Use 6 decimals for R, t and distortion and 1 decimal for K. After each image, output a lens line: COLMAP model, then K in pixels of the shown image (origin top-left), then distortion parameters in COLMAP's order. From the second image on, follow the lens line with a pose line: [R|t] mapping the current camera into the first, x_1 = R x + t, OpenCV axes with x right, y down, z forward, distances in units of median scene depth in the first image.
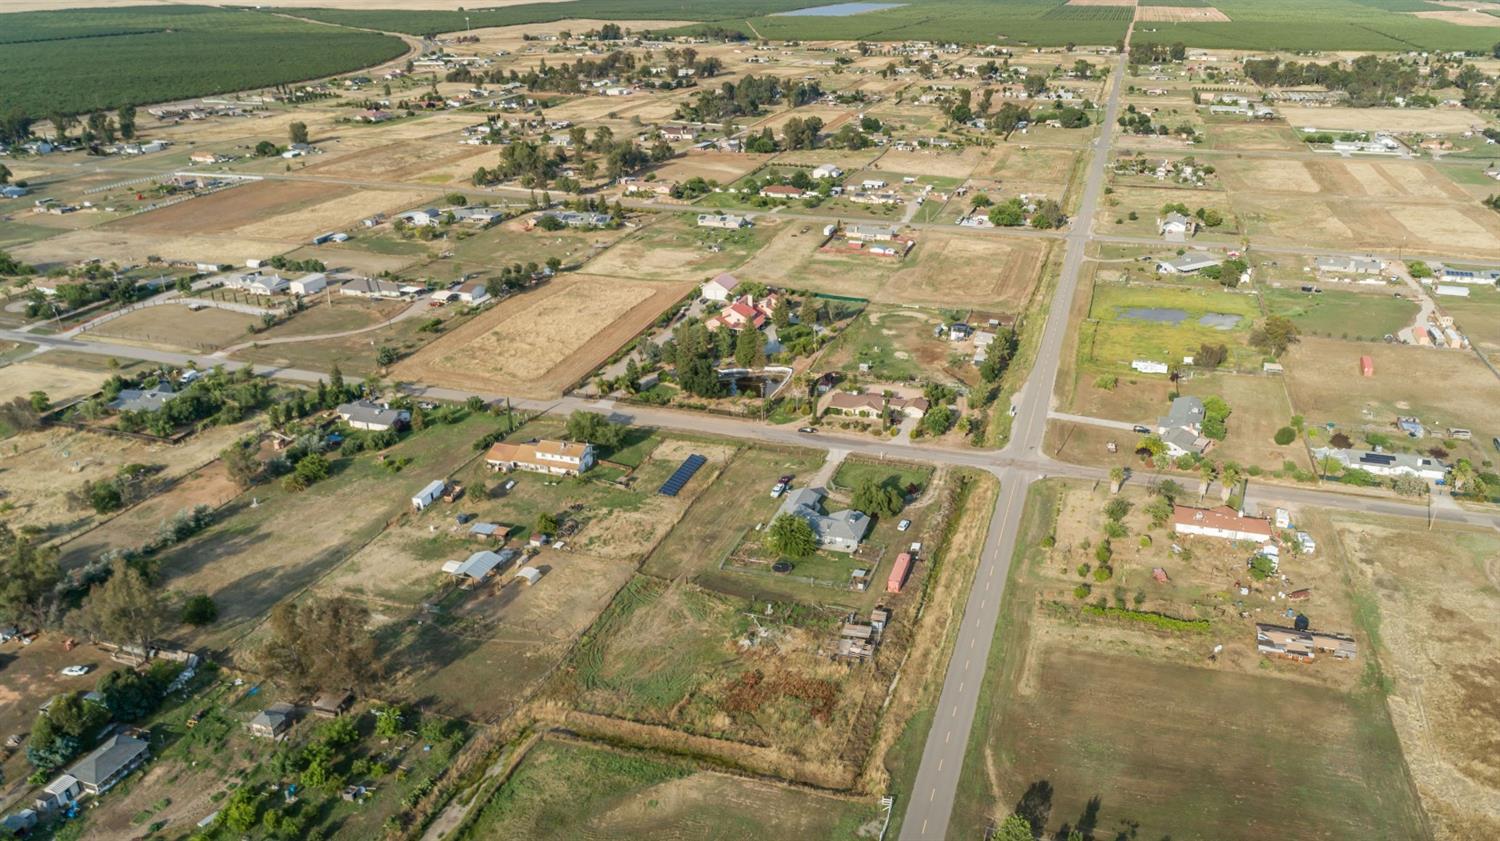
lens RADIAL K [[1008.9, 0, 750.0], [0, 1008.9, 420.5], [0, 0, 1]] dist [0.003558, 0.002351]
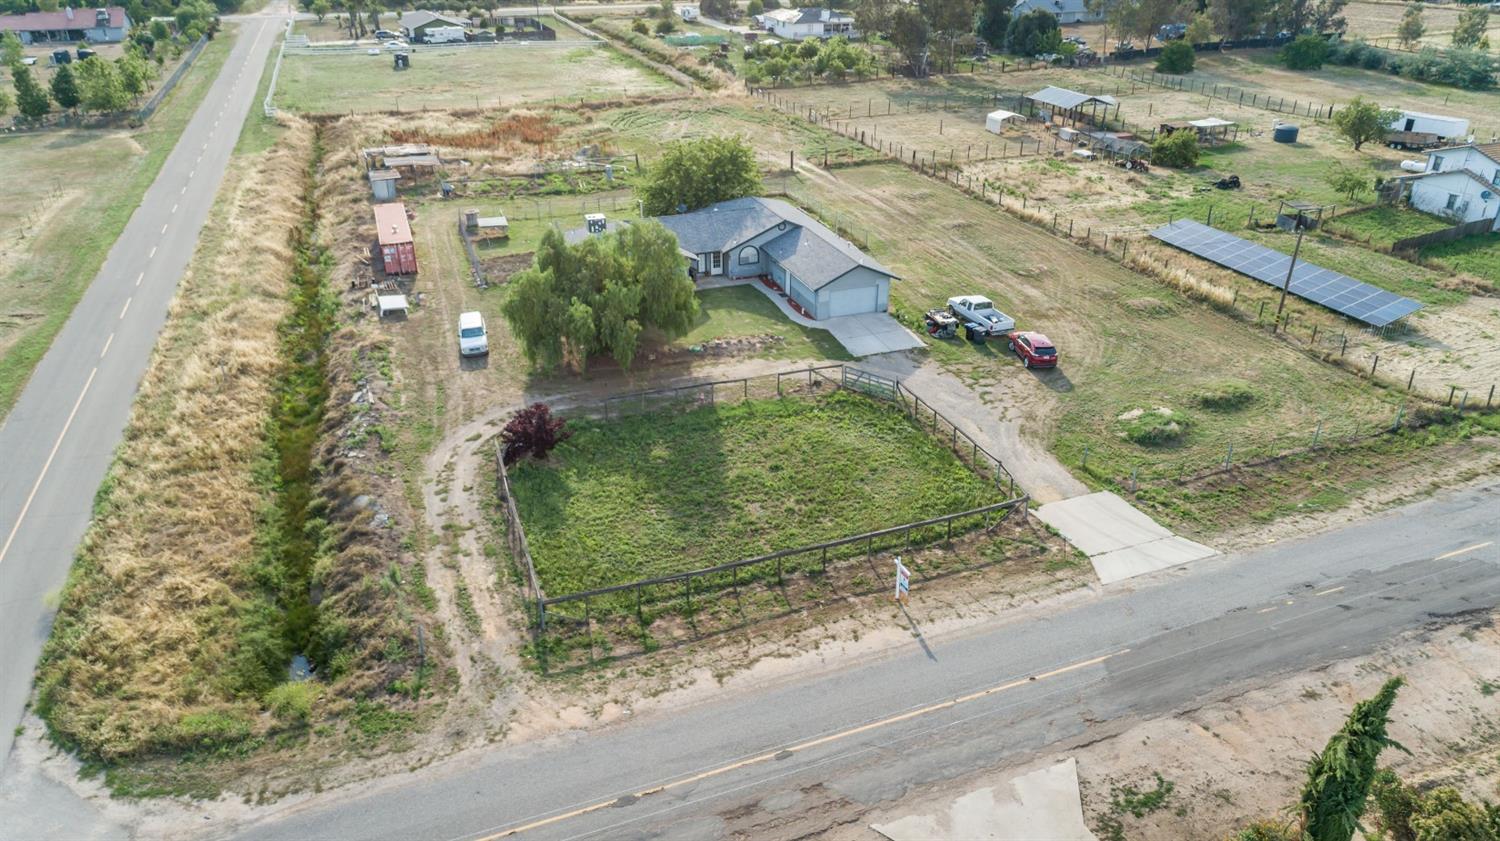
lens RADIAL K [[1008.9, 0, 750.0], [0, 1008.9, 420.5], [0, 0, 1]] dist [0.003558, 0.002351]
pose [[-0.762440, 0.305463, -0.570419, 0.241508], [-0.260122, 0.662490, 0.702455, -0.088379], [0.592471, 0.683958, -0.425651, 1.094218]]
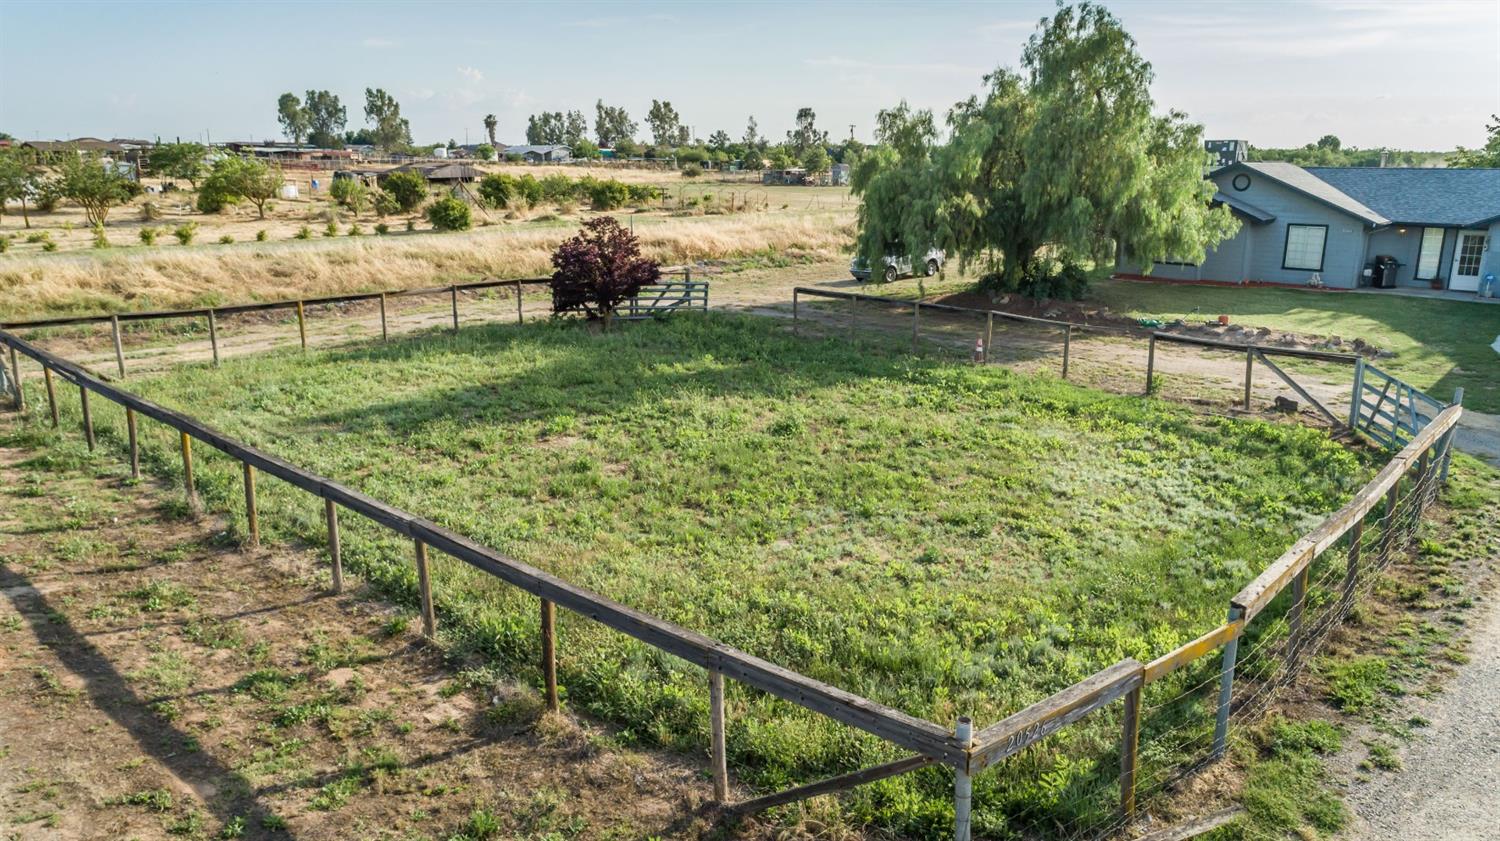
lens RADIAL K [[1037.9, 0, 750.0], [0, 1037.9, 420.5], [0, 0, 1]] dist [0.000476, 0.000805]
pose [[-0.924023, -0.087012, 0.372305, 0.097135], [0.163660, 0.790025, 0.590827, 0.014445], [-0.345539, 0.606869, -0.715760, 1.072624]]
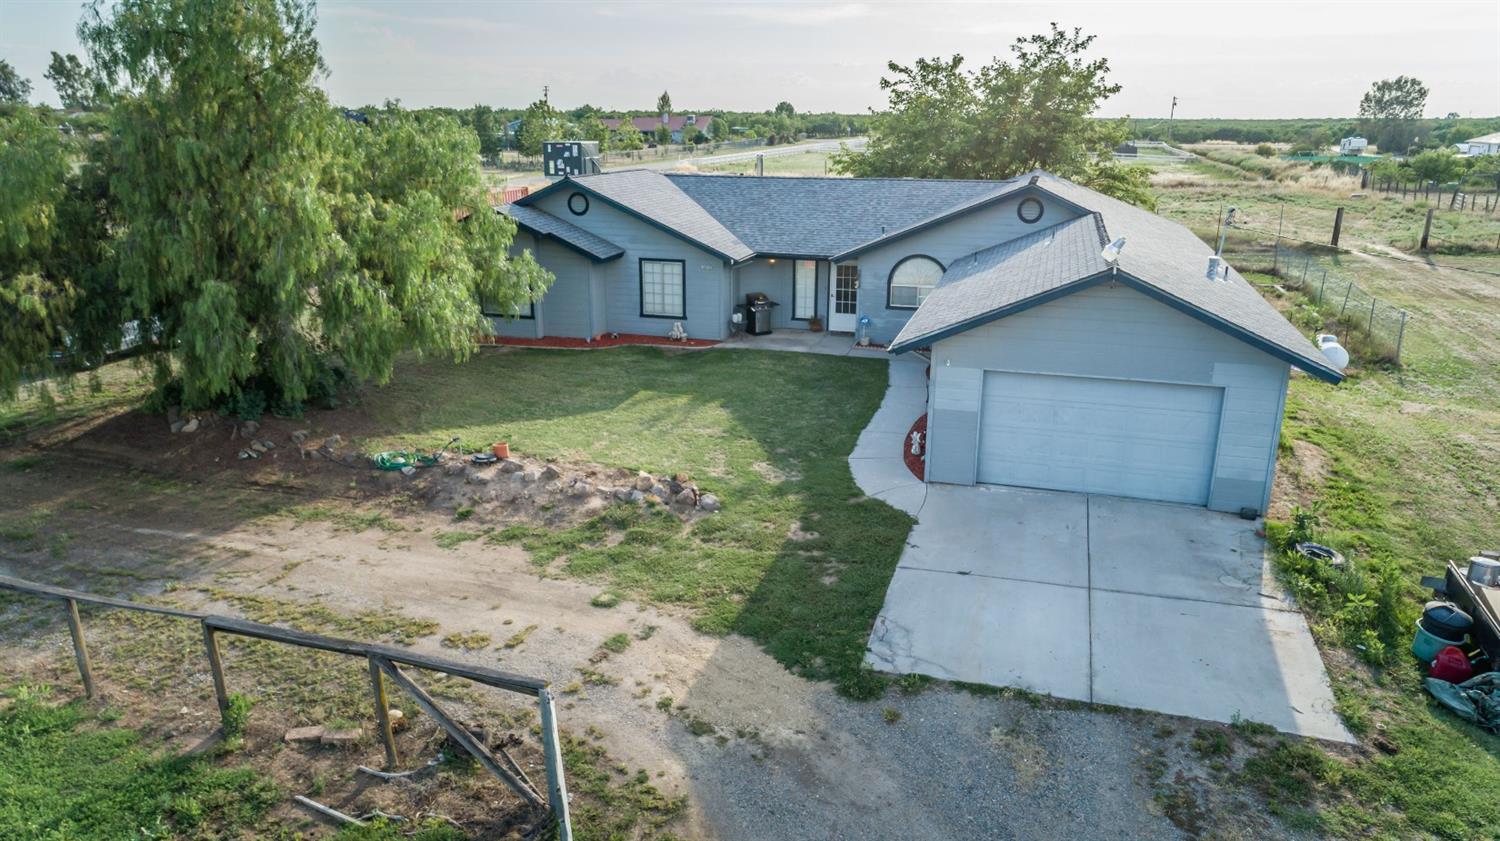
lens RADIAL K [[1008.9, 0, 750.0], [0, 1008.9, 420.5], [0, 0, 1]] dist [0.003558, 0.002351]
pose [[-0.998395, 0.023732, -0.051419, 0.078158], [-0.015953, 0.753329, 0.657451, 0.033164], [0.054338, 0.657216, -0.751741, 1.018308]]
